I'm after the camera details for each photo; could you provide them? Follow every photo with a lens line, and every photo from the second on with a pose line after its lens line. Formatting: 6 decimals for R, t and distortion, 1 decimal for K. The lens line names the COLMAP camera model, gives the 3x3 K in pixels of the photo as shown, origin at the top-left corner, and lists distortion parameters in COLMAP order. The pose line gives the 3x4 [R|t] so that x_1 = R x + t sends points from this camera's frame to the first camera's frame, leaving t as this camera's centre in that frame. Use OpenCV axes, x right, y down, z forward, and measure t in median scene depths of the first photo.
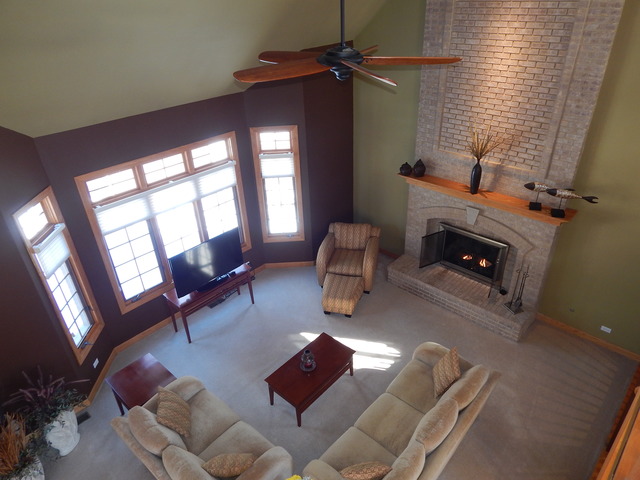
lens RADIAL K [[442.4, 0, 318.3], [0, 442.4, 243.8], [0, 0, 1]] dist [0.048608, -0.013749]
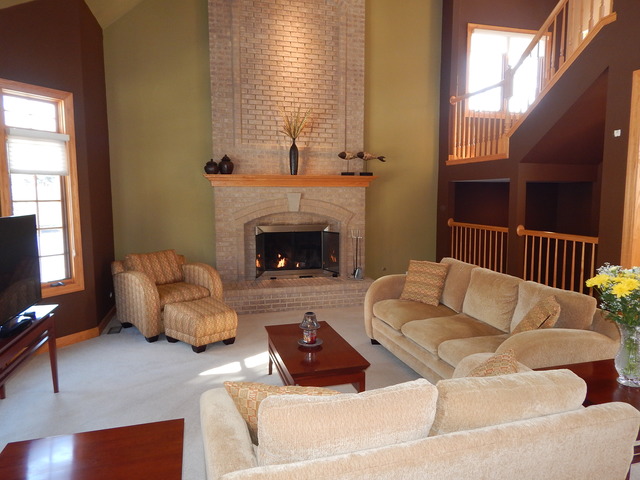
lens RADIAL K [[442.4, 0, 319.9], [0, 442.4, 238.6], [0, 0, 1]] dist [0.048608, -0.013749]
pose [[0.520735, -0.043577, 0.852606, -0.511817], [0.424118, 0.879945, -0.214059, 0.266978], [-0.740918, 0.473073, 0.476699, 0.580232]]
